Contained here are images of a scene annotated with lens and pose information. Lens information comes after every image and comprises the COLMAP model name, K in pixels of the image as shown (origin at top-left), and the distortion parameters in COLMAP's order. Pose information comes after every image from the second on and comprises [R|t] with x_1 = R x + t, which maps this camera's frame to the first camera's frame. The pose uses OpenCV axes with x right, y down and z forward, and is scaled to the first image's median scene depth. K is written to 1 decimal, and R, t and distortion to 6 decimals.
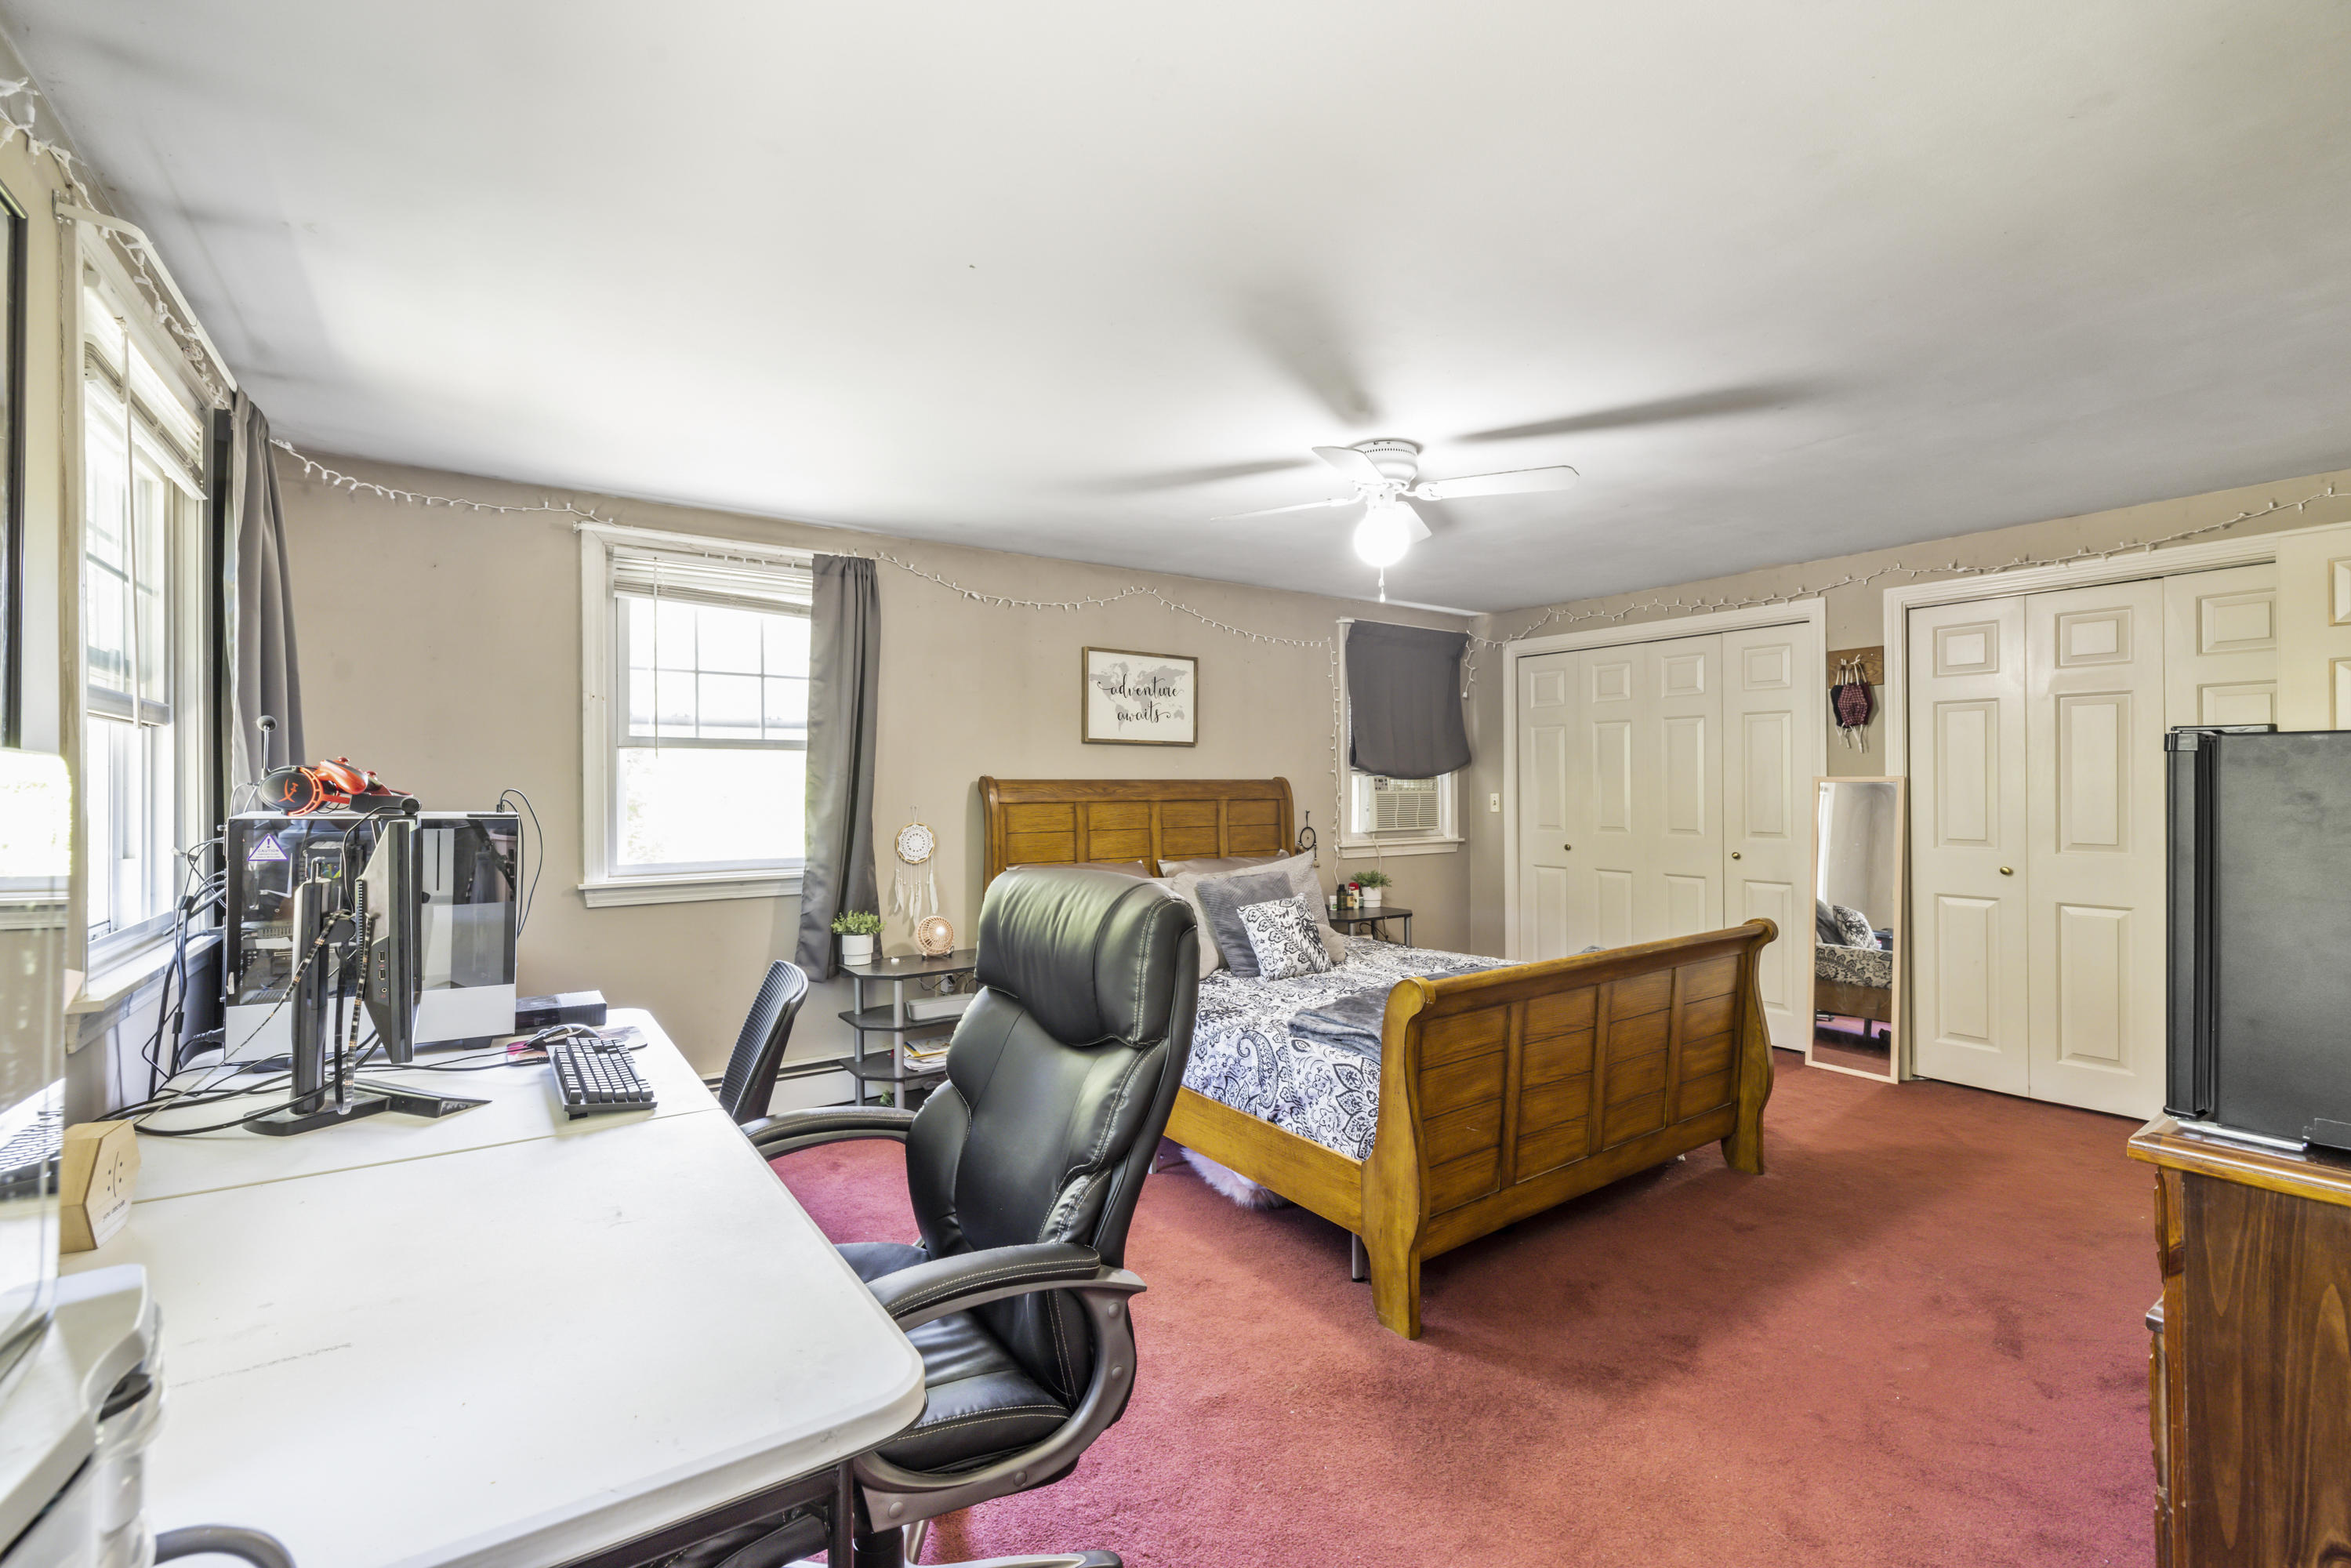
lens RADIAL K [[993.6, 0, 1175.5], [0, 993.6, 784.0], [0, 0, 1]] dist [-0.000689, -0.000156]
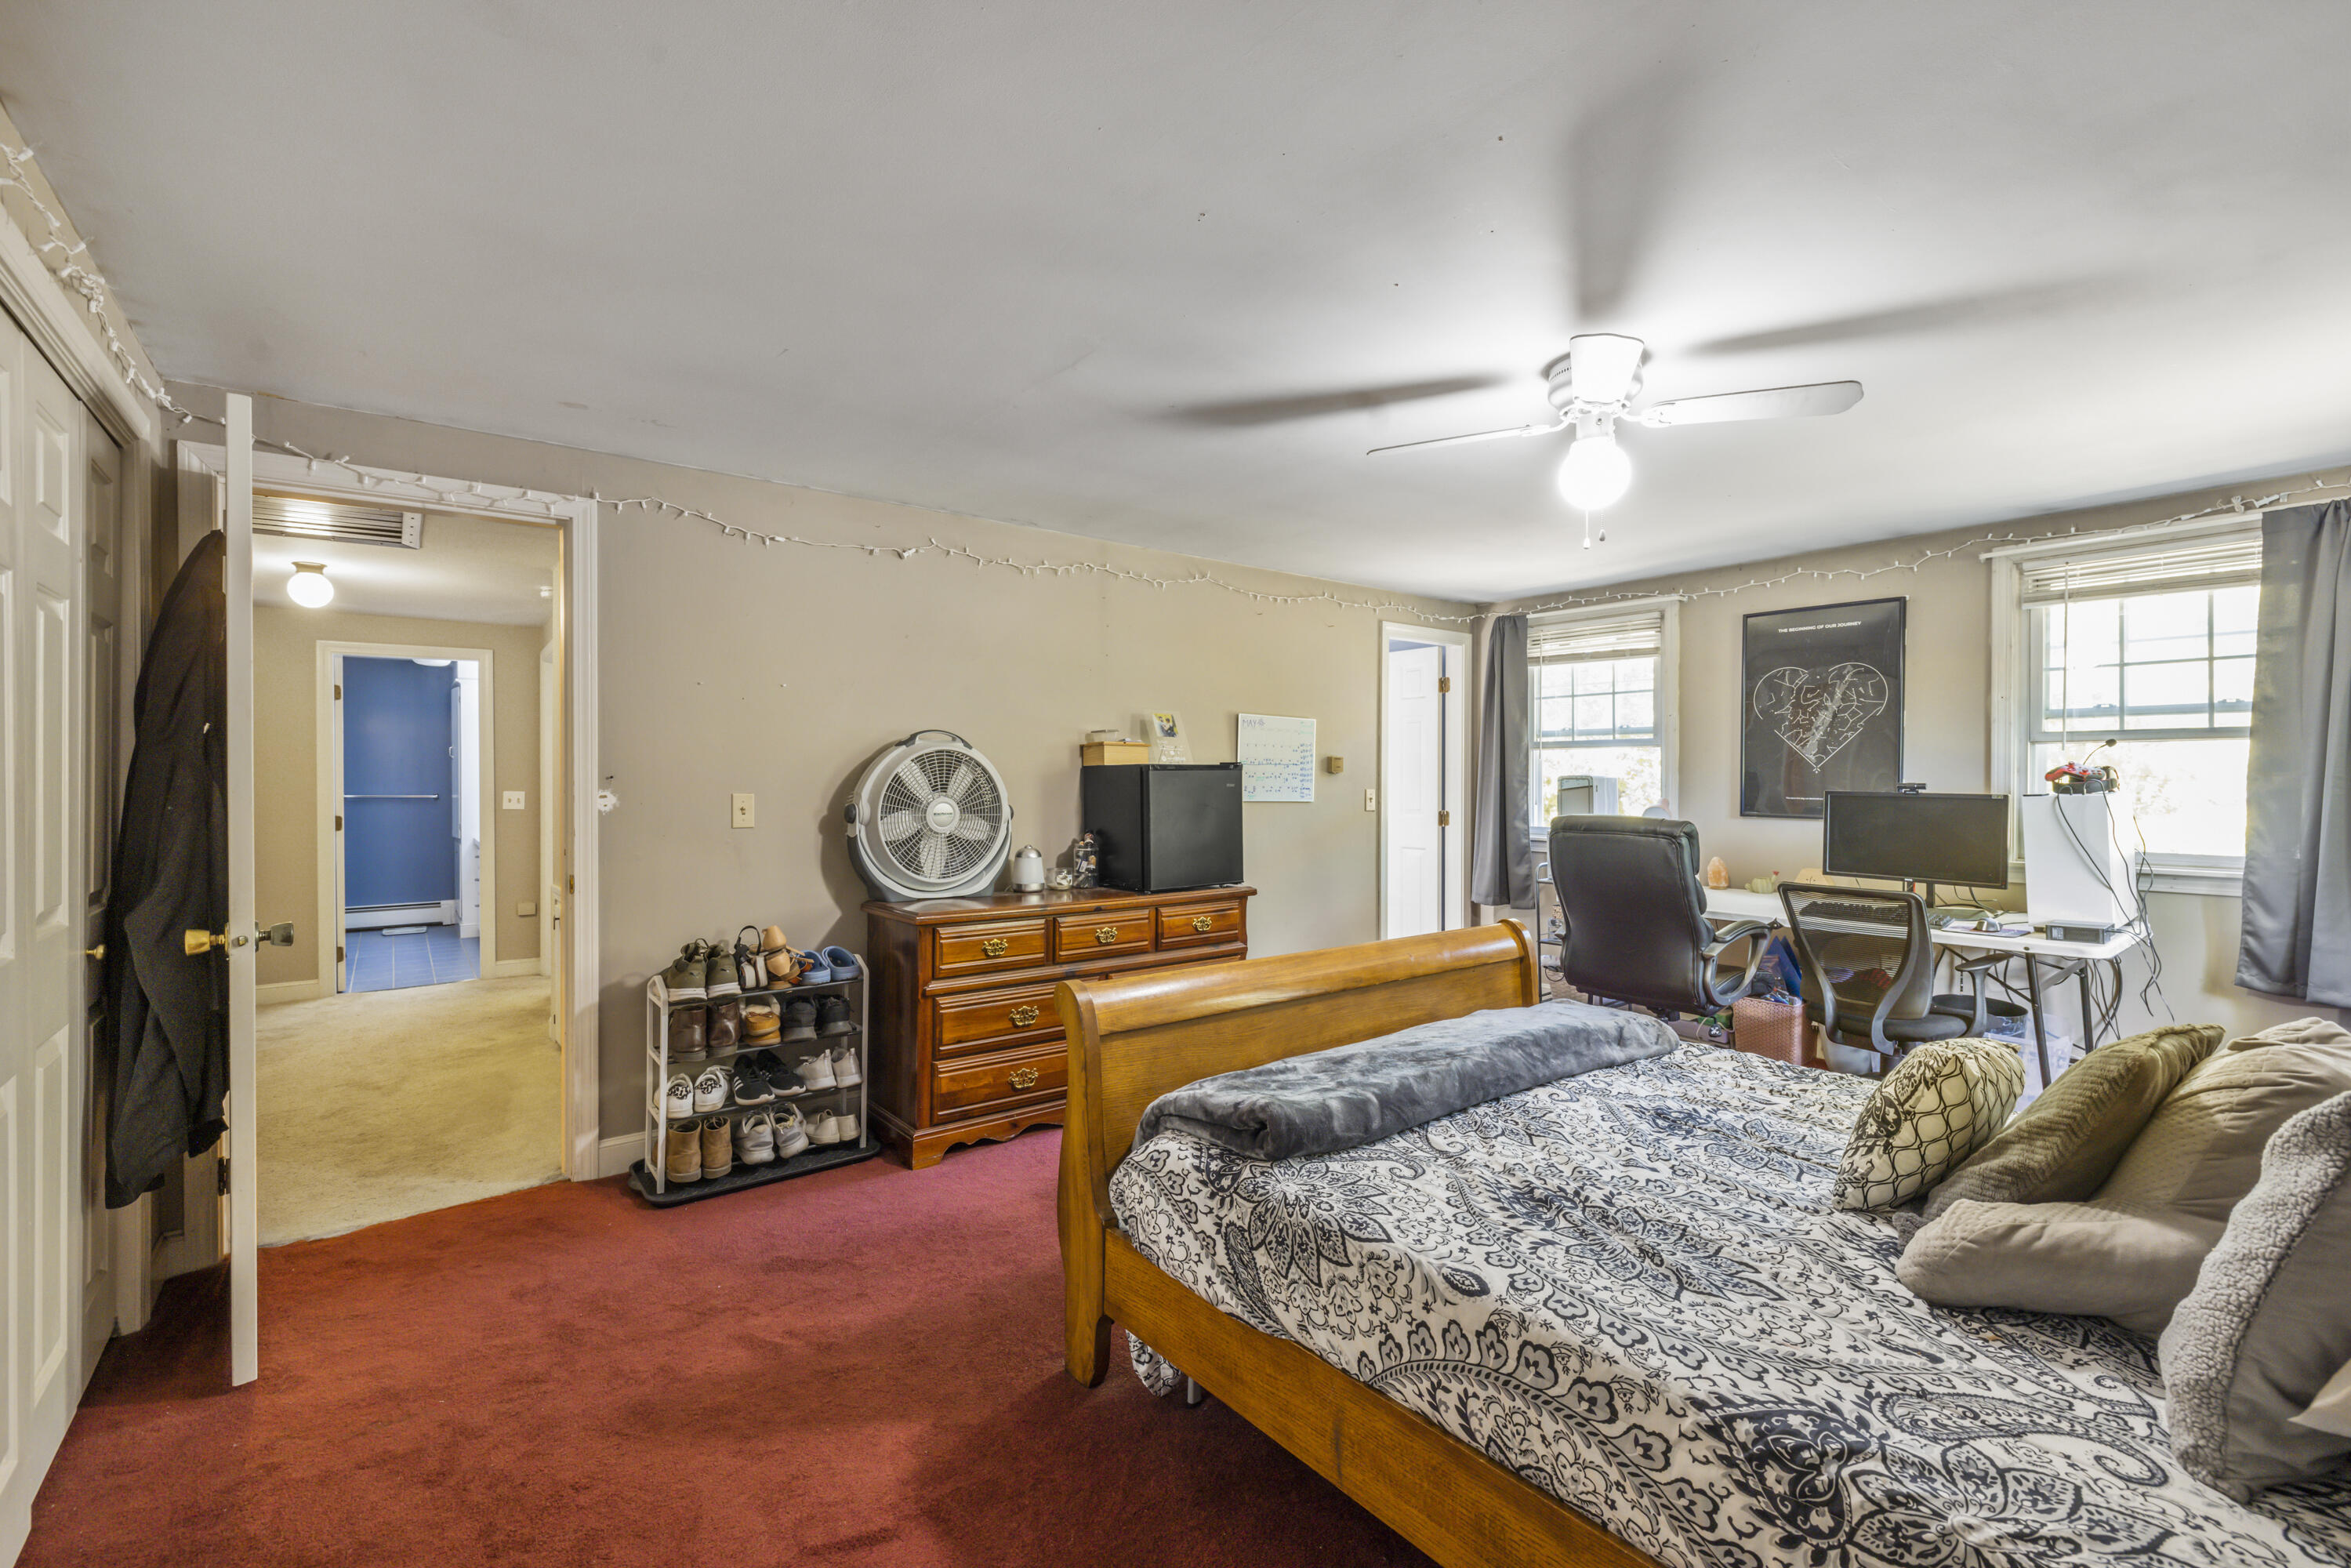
lens RADIAL K [[993.6, 0, 1175.5], [0, 993.6, 784.0], [0, 0, 1]] dist [-0.000689, -0.000156]
pose [[0.030772, -0.015014, -0.999414, 0.480263], [0.004677, 0.999878, -0.014877, 0.017476], [0.999515, -0.004217, 0.030839, 0.018525]]
